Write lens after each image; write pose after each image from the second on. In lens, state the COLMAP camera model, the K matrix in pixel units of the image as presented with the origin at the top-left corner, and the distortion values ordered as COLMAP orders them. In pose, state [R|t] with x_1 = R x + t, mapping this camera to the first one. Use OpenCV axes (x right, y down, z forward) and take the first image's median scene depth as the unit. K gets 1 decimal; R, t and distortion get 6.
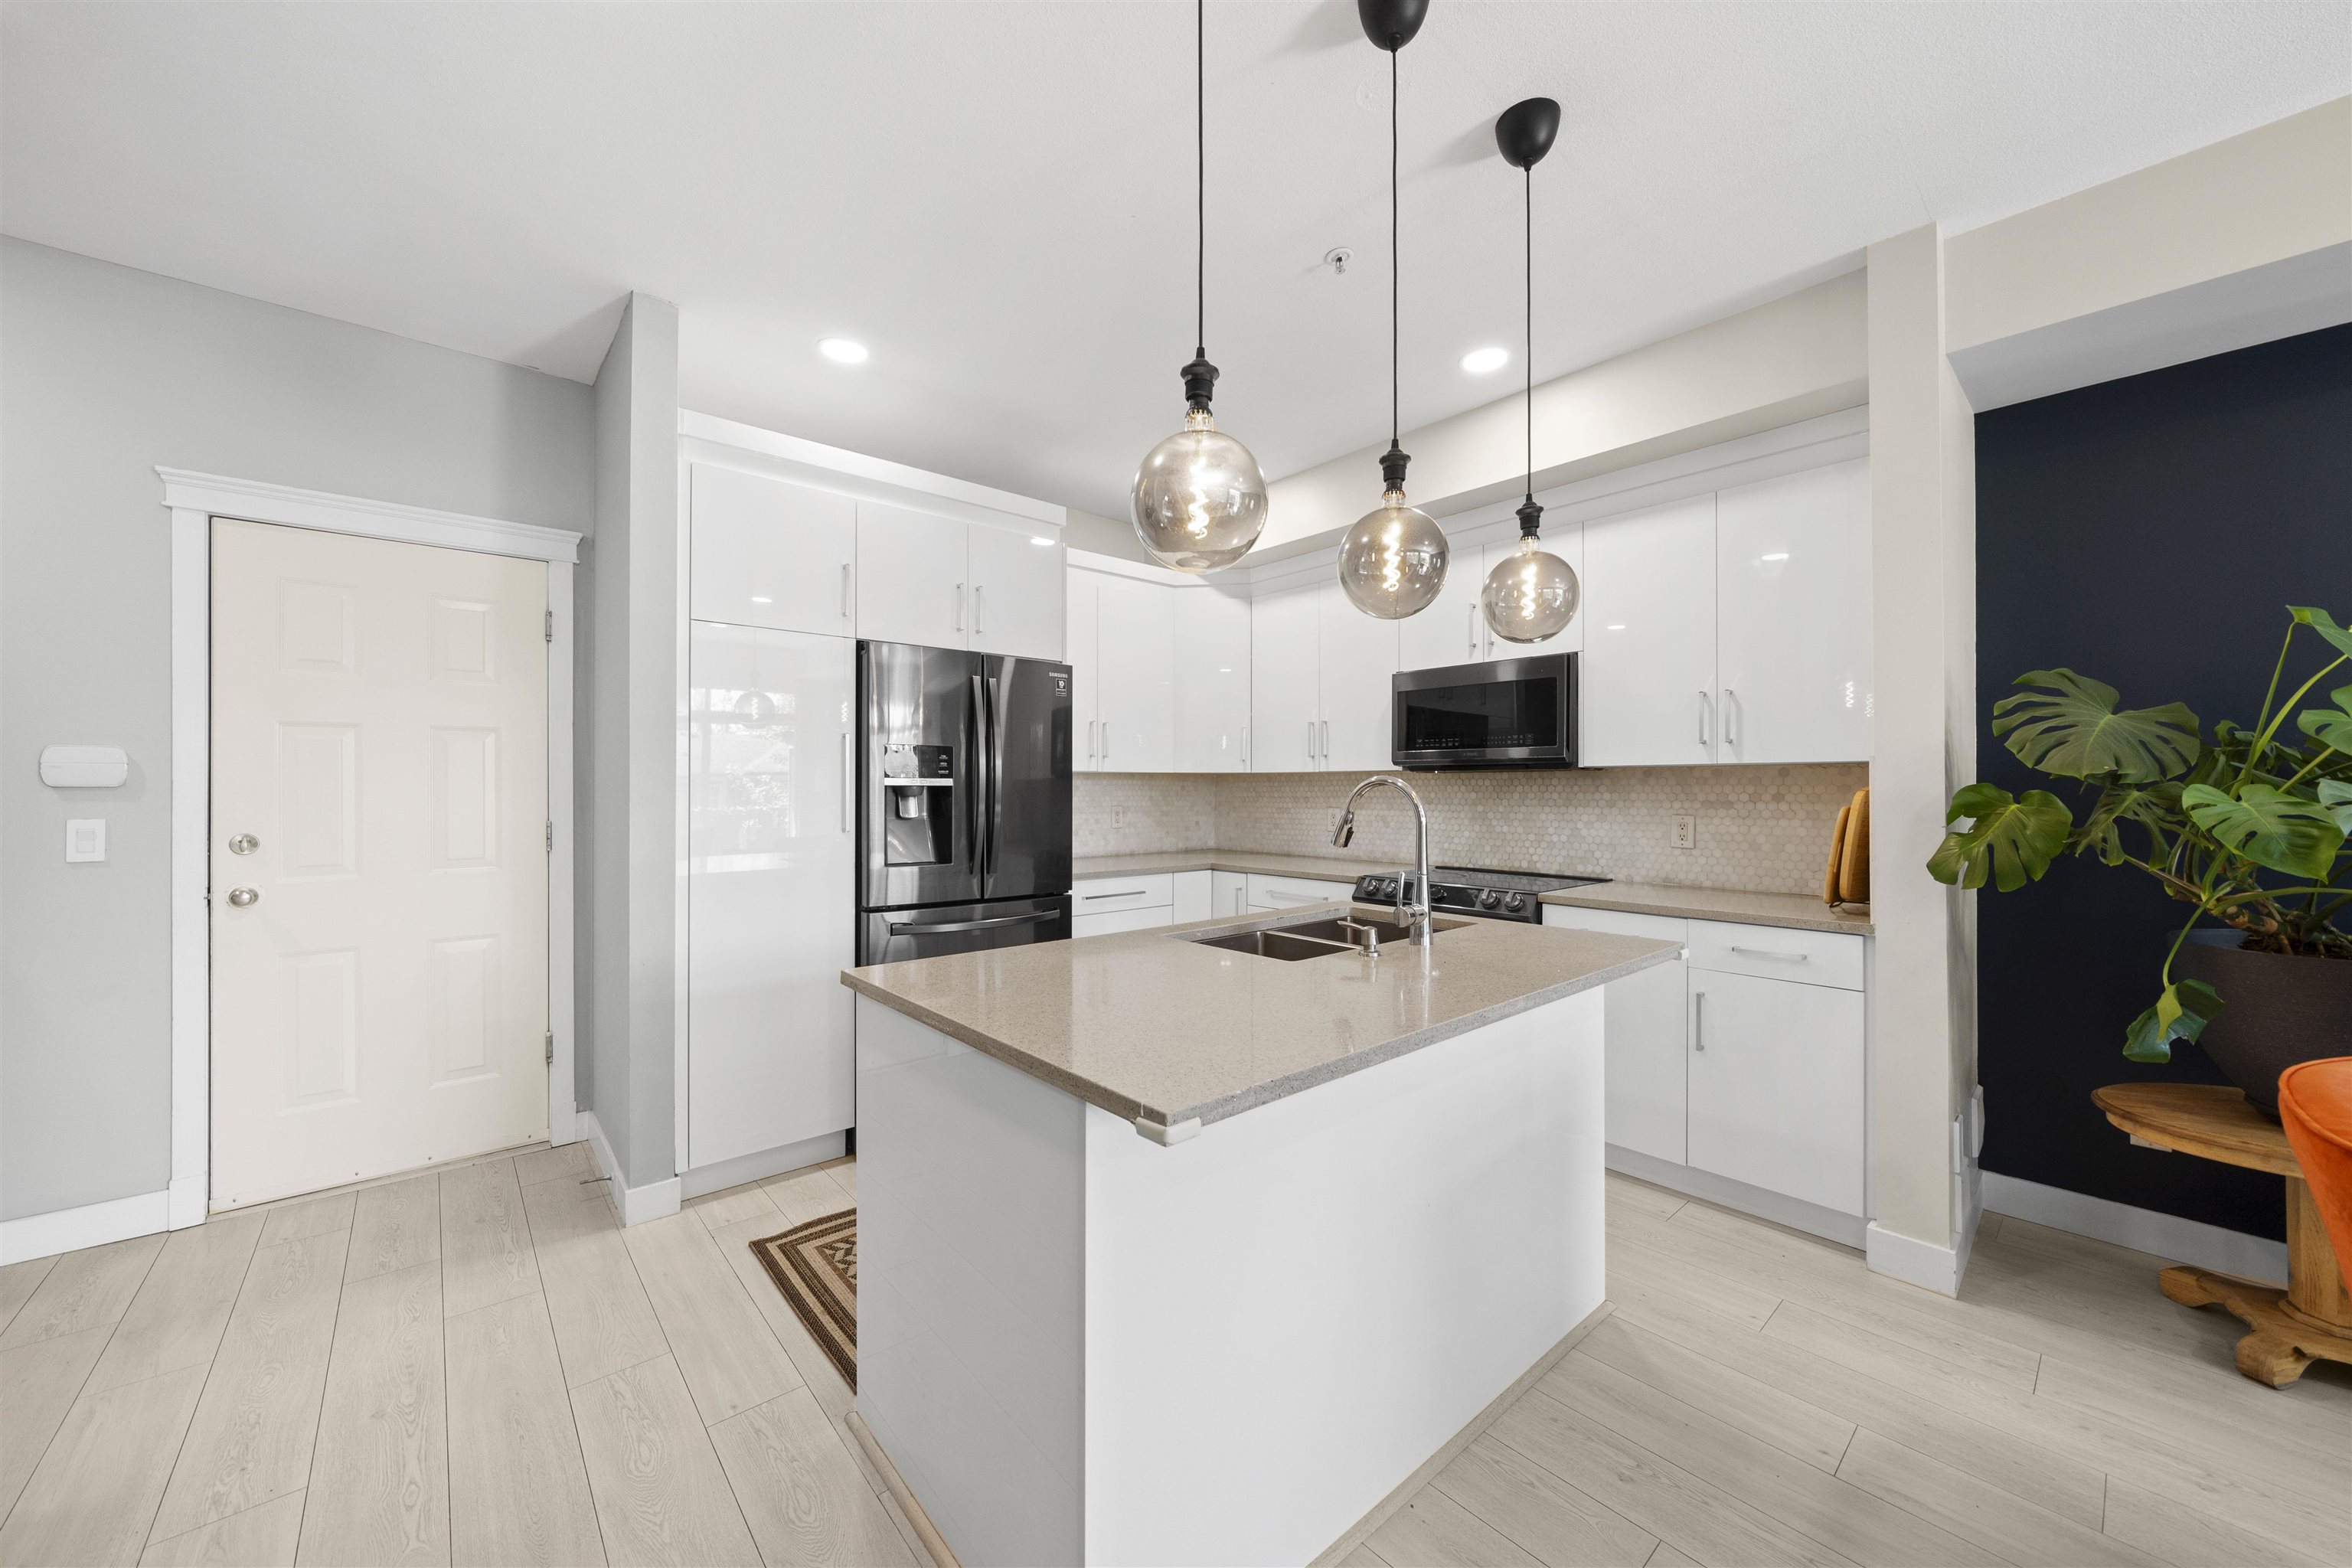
lens RADIAL K [[859.7, 0, 1170.8], [0, 859.7, 788.7], [0, 0, 1]] dist [-0.005608, -0.000284]
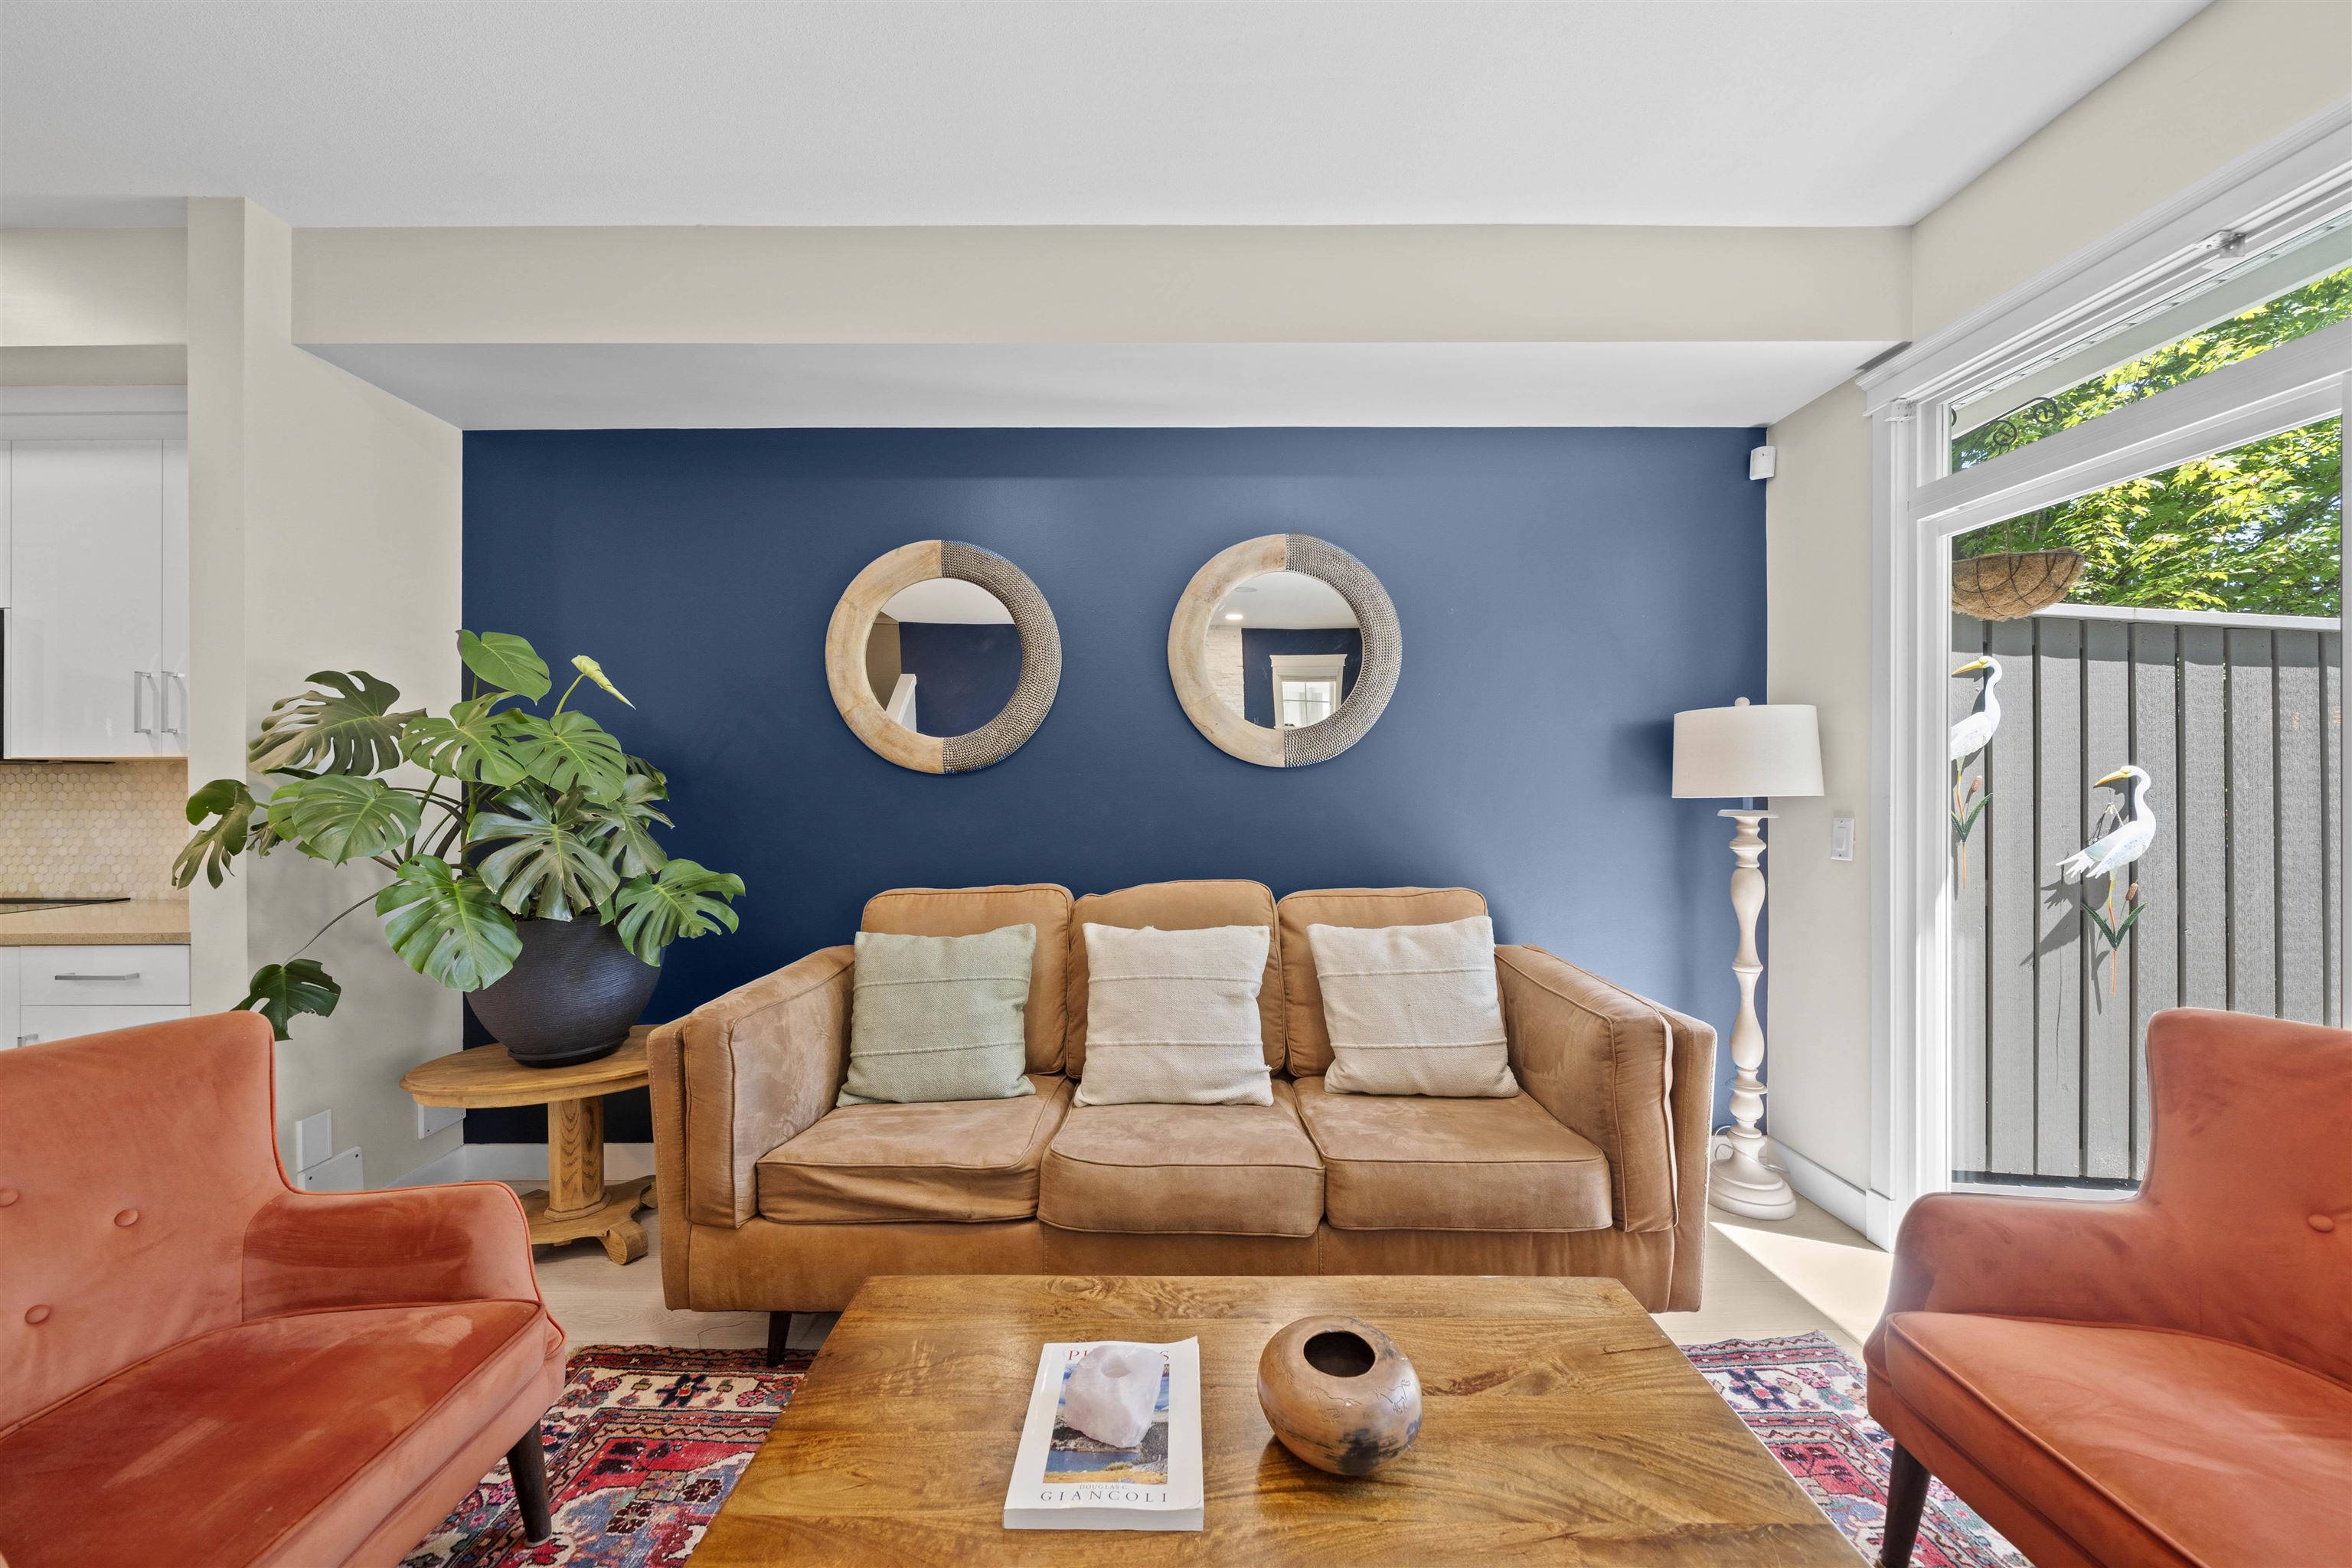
lens RADIAL K [[859.7, 0, 1170.8], [0, 859.7, 788.7], [0, 0, 1]] dist [-0.005608, -0.000284]
pose [[0.648713, -0.004104, 0.761022, 0.564808], [0.003470, 0.999991, 0.002434, 0.003267], [-0.761025, 0.001062, 0.648721, -0.284635]]
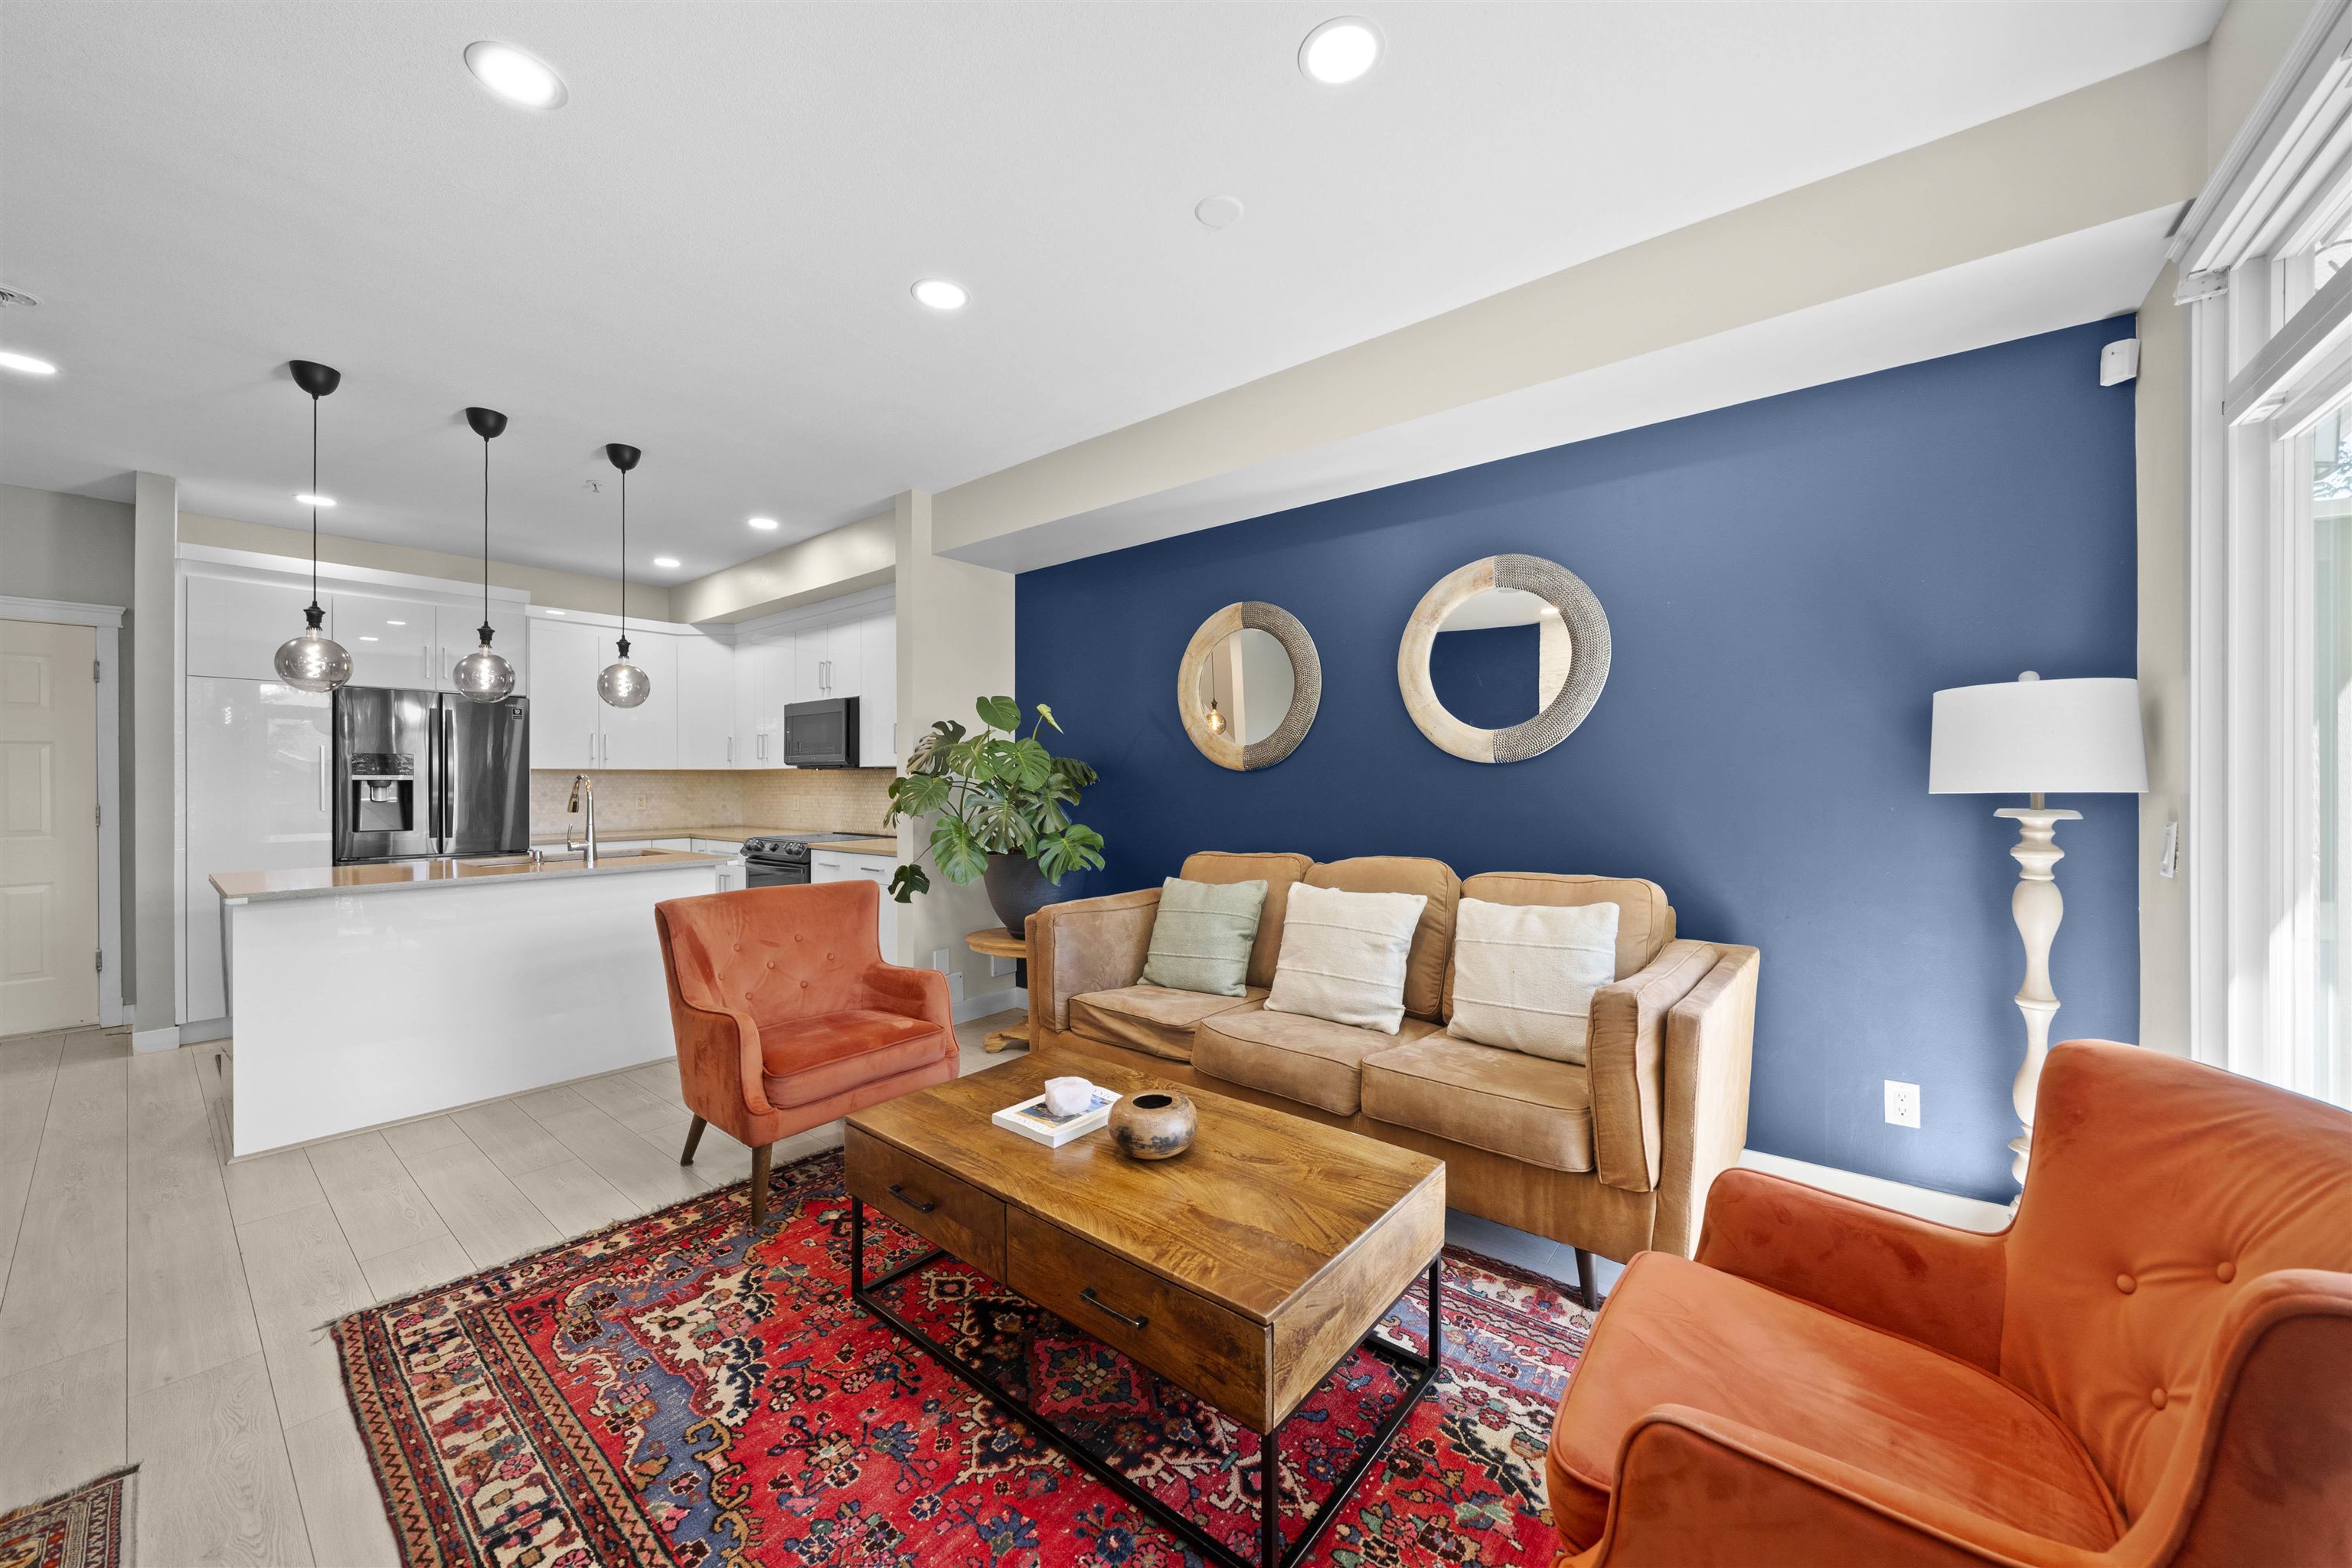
lens RADIAL K [[847.8, 0, 1172.1], [0, 847.8, 778.9], [0, 0, 1]] dist [-0.006896, -0.000122]
pose [[0.983848, -0.003645, 0.178970, 0.762007], [0.004034, 0.999990, -0.001812, 0.002460], [-0.178962, 0.002505, 0.983853, -0.682782]]
